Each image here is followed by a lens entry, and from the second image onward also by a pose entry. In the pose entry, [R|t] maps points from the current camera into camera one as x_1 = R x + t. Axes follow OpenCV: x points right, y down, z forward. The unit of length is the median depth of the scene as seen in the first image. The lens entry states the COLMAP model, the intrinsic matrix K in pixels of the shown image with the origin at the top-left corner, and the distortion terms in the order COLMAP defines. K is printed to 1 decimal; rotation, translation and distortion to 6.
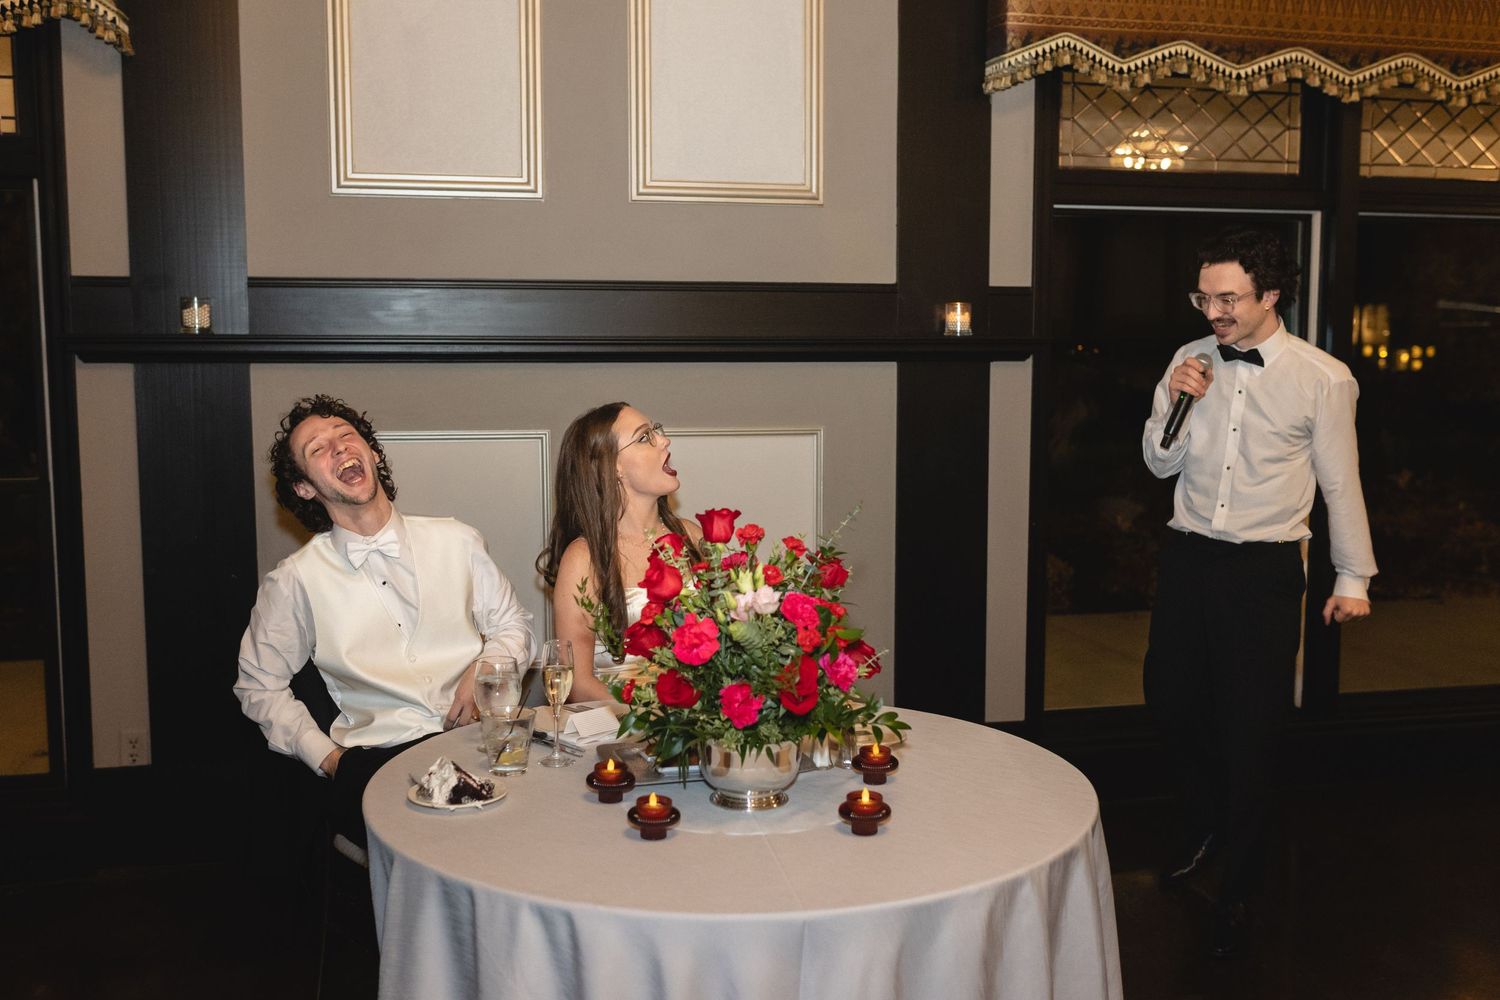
lens RADIAL K [[1478.5, 0, 753.1], [0, 1478.5, 497.9], [0, 0, 1]] dist [-0.003865, 0.024459]
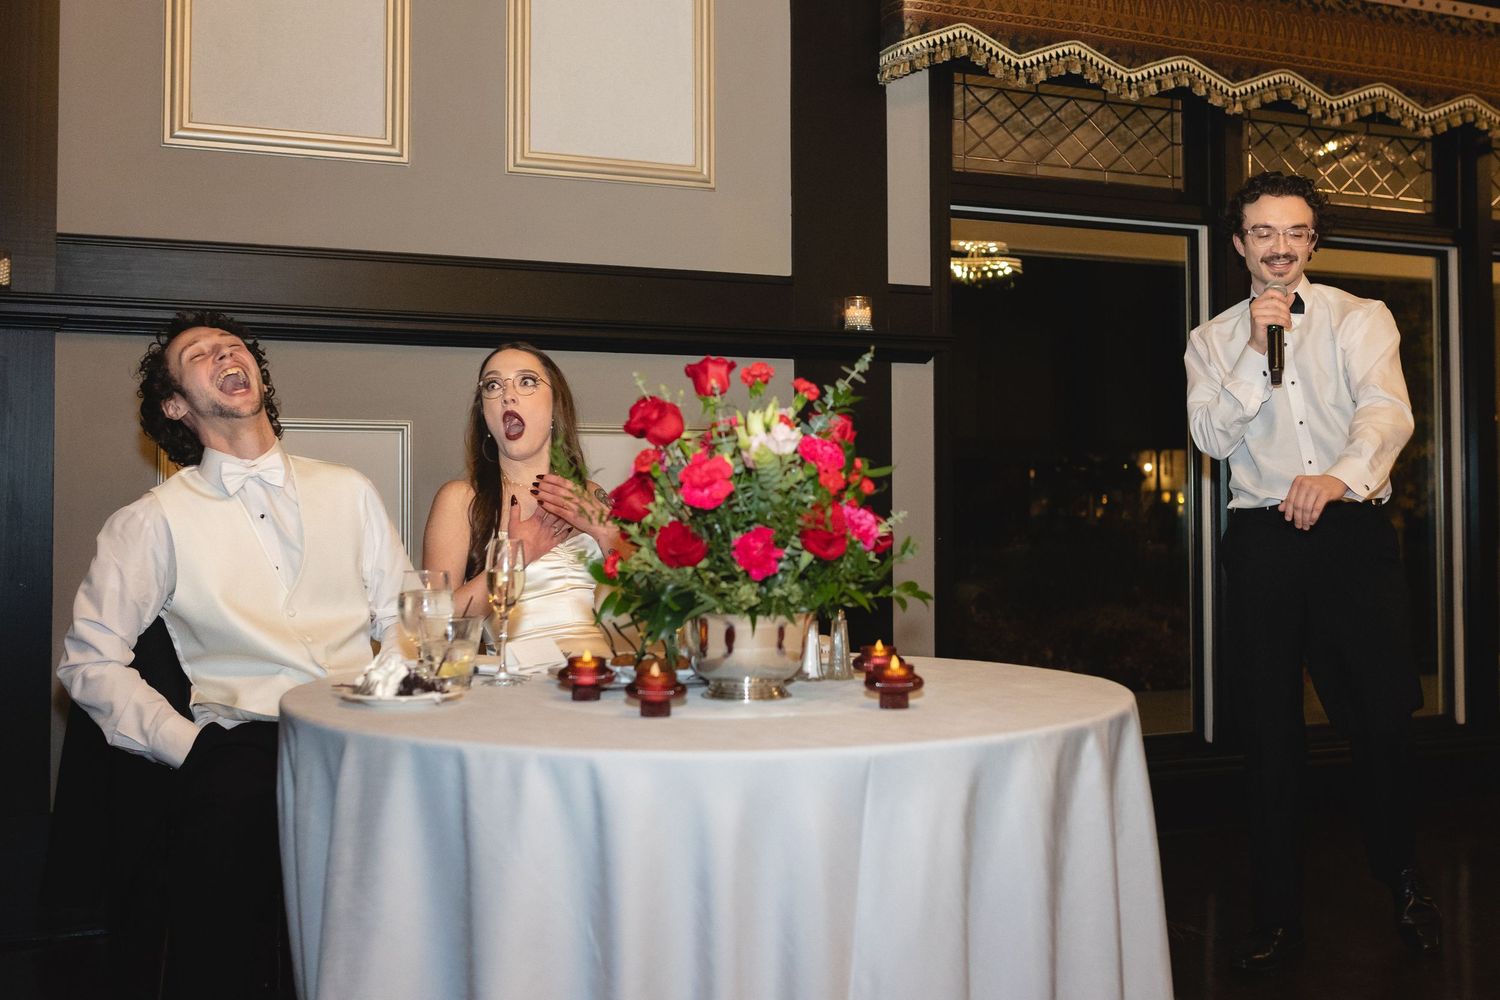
lens RADIAL K [[1599.2, 0, 817.7], [0, 1599.2, 448.8], [0, 0, 1]] dist [0.002009, 0.012676]
pose [[0.983330, 0.003933, 0.181786, -0.071540], [0.020987, 0.990630, -0.134953, 0.101473], [-0.180614, 0.136518, 0.974034, 0.032311]]
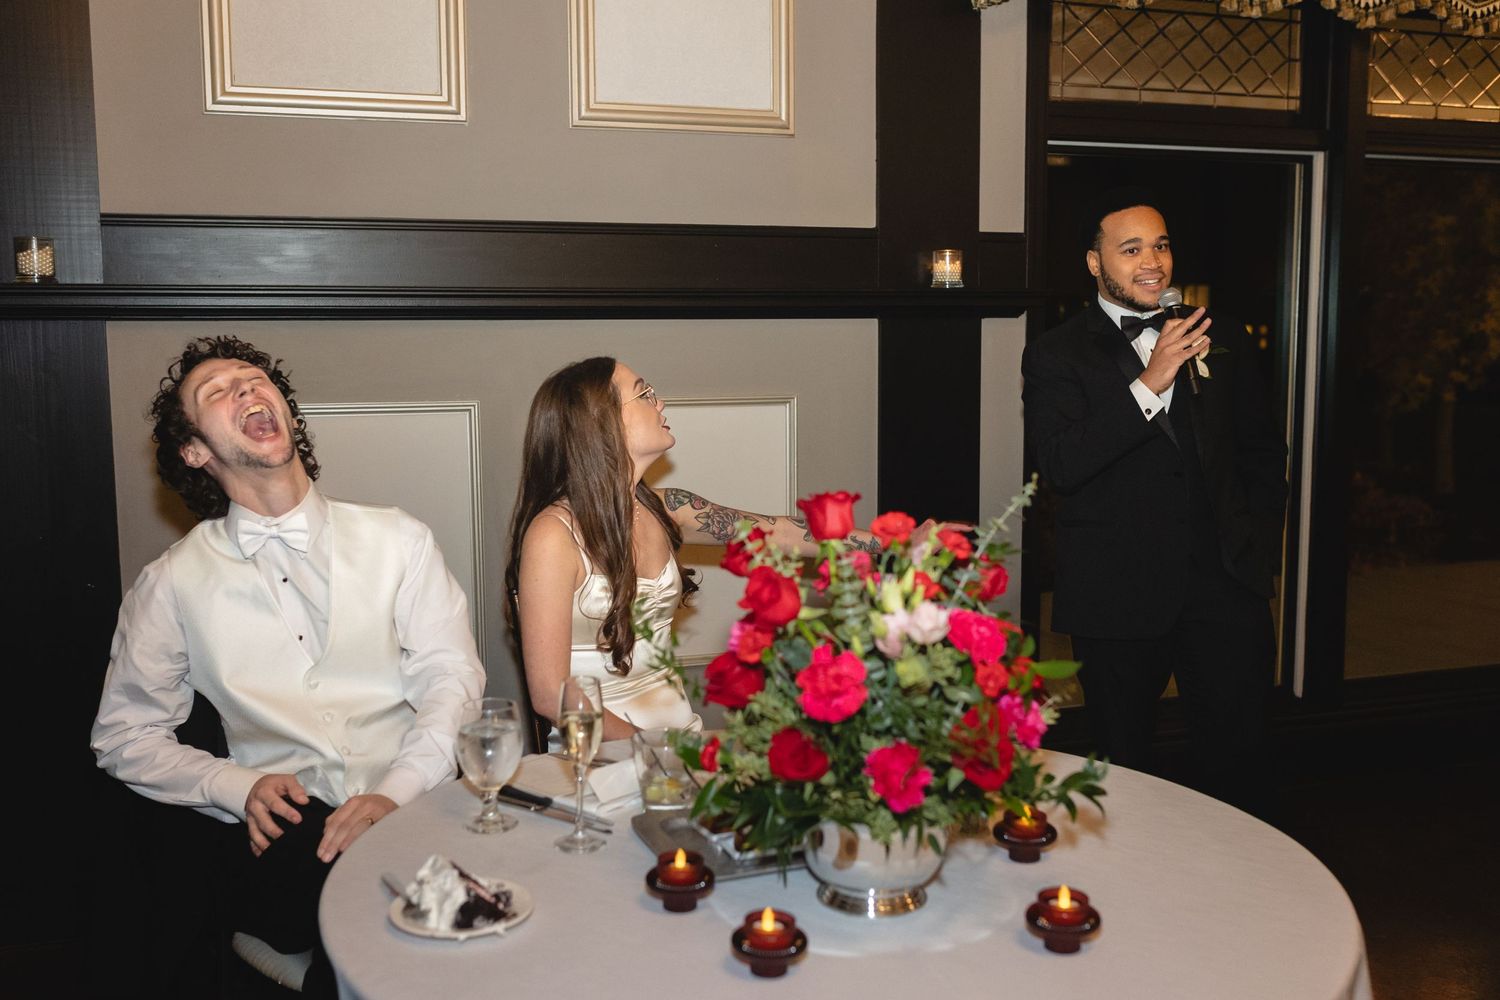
lens RADIAL K [[1445.6, 0, 740.9], [0, 1445.6, 496.0], [0, 0, 1]] dist [-0.003429, 0.015955]
pose [[0.994785, -0.017426, 0.100492, -0.071754], [0.016239, 0.999789, 0.012618, 0.000044], [-0.100691, -0.010920, 0.994858, 0.168327]]
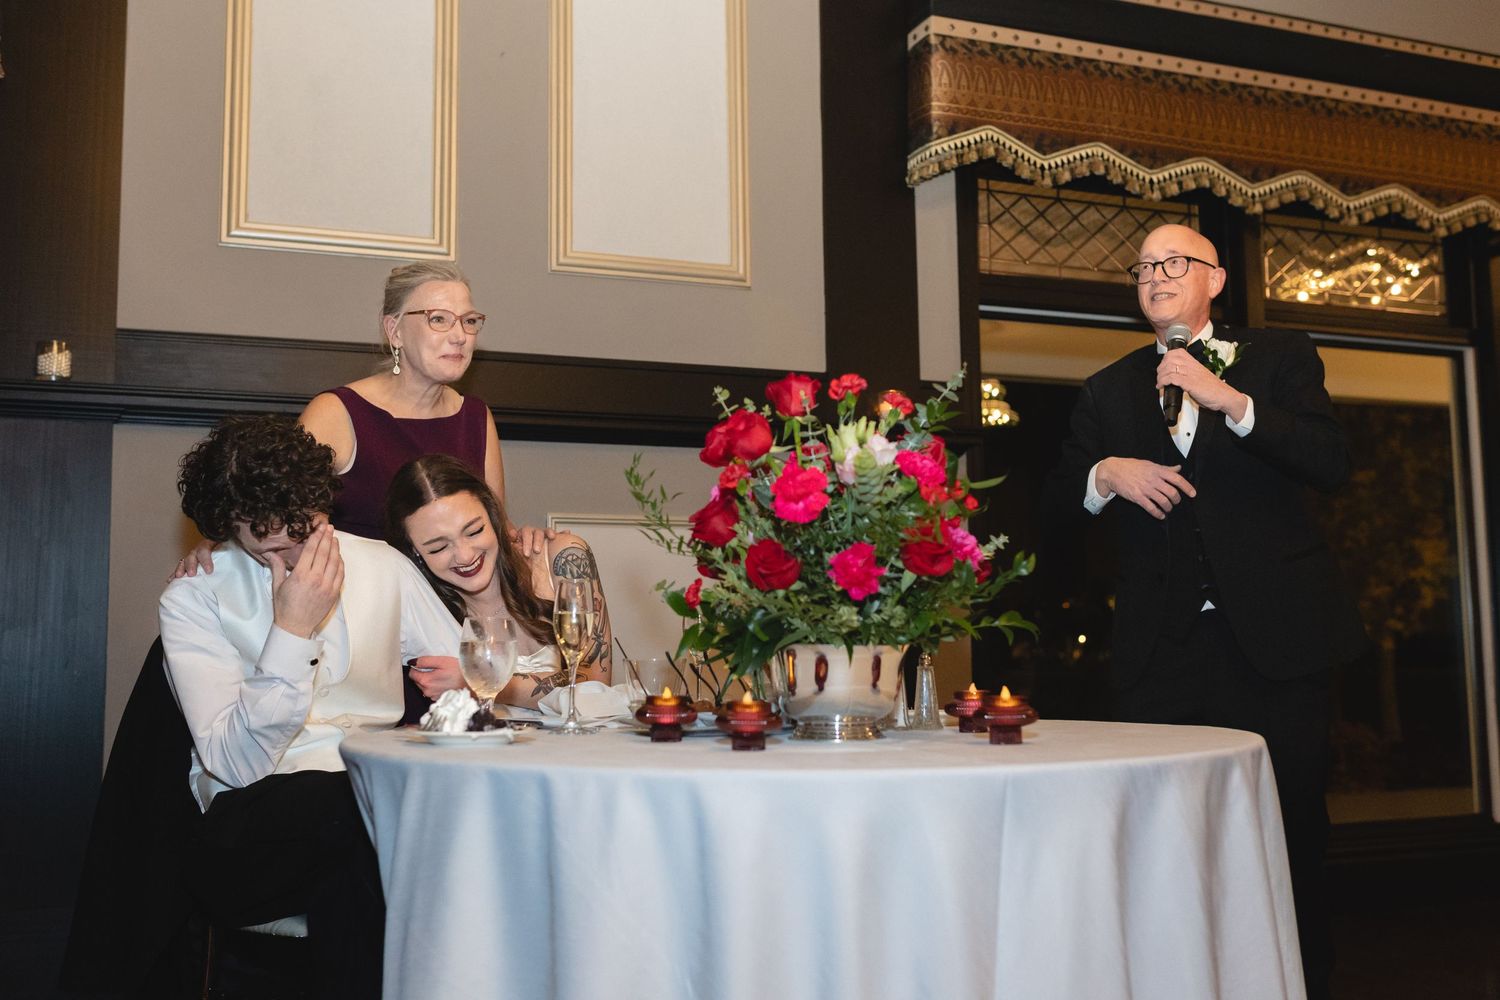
lens RADIAL K [[1478.5, 0, 753.1], [0, 1478.5, 497.9], [0, 0, 1]] dist [-0.003865, 0.024459]
pose [[0.989455, 0.002899, 0.144809, -0.088684], [0.027040, 0.978525, -0.204348, 0.129059], [-0.142292, 0.206109, 0.968128, 0.110222]]
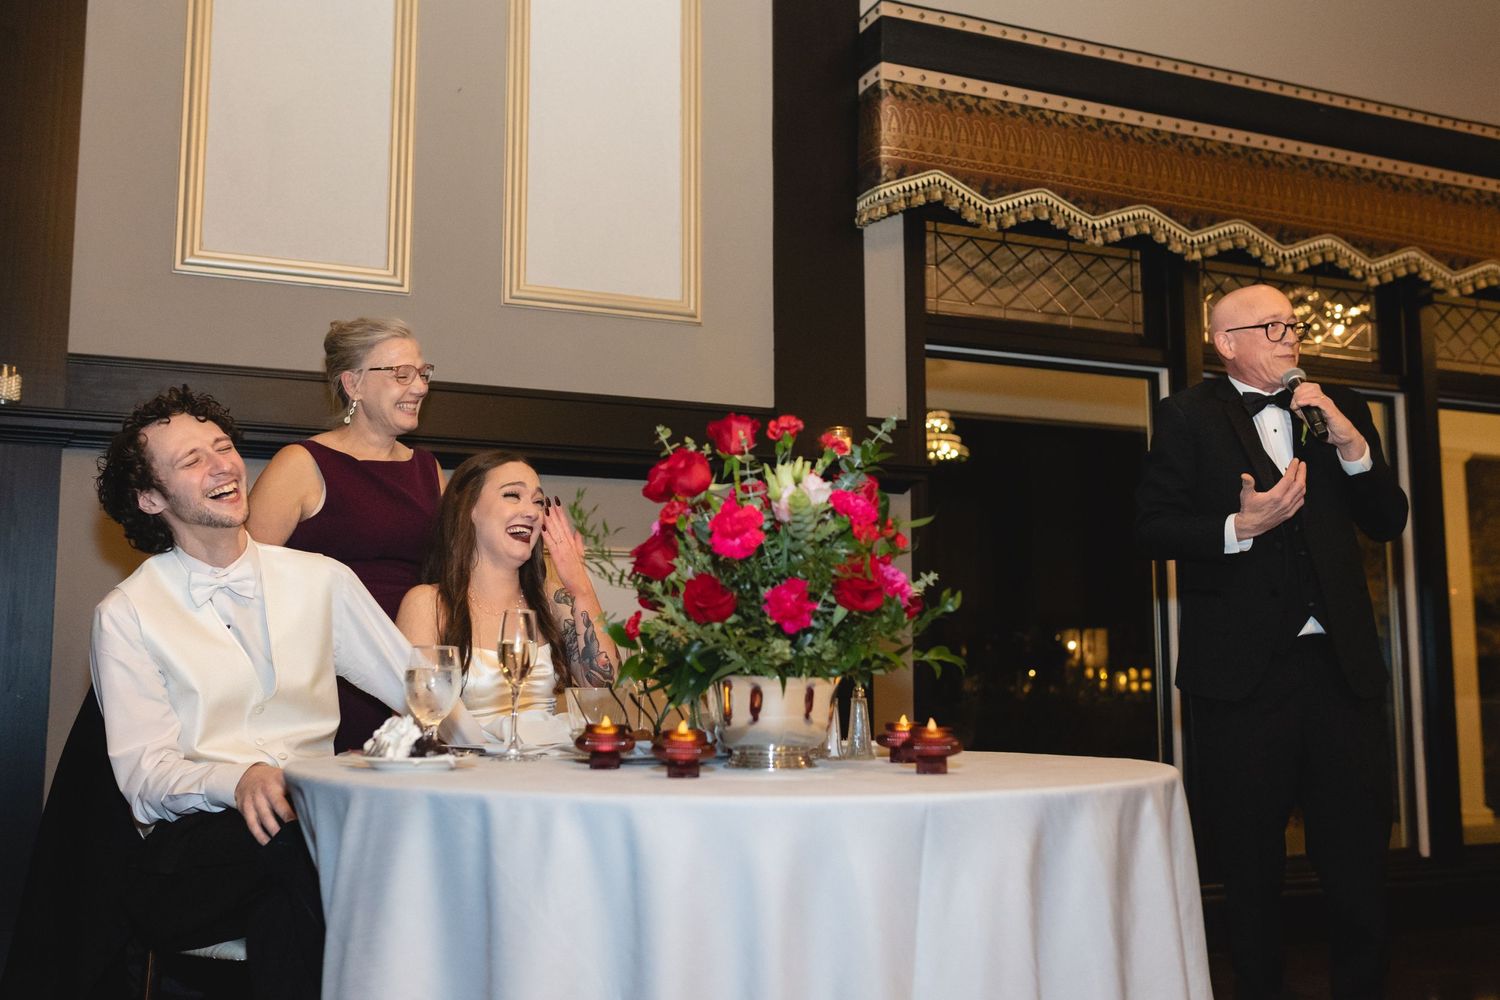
lens RADIAL K [[1478.5, 0, 753.1], [0, 1478.5, 497.9], [0, 0, 1]] dist [-0.003865, 0.024459]
pose [[0.984312, 0.020600, 0.175230, -0.086677], [0.019389, 0.974517, -0.223476, 0.130559], [-0.175368, 0.223367, 0.958829, 0.094586]]
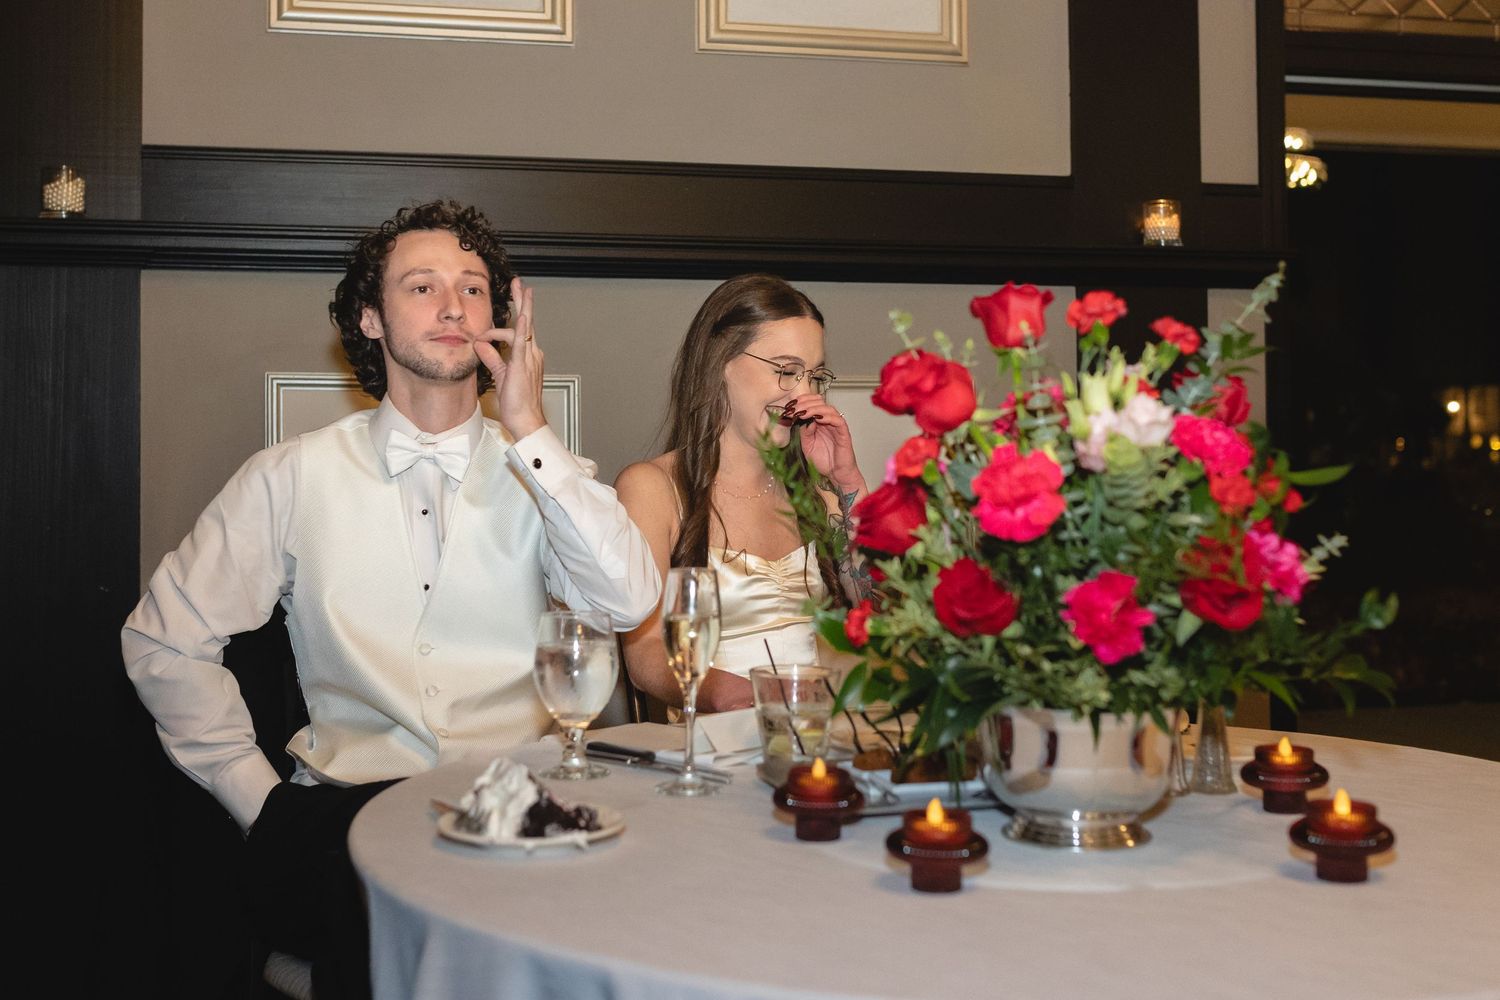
lens RADIAL K [[1781.2, 0, 750.5], [0, 1781.2, 395.3], [0, 0, 1]] dist [-0.003854, 0.013890]
pose [[0.999884, -0.005303, 0.014280, -0.069303], [0.007166, 0.990989, -0.133753, 0.071252], [-0.013442, 0.133840, 0.990912, 0.186140]]
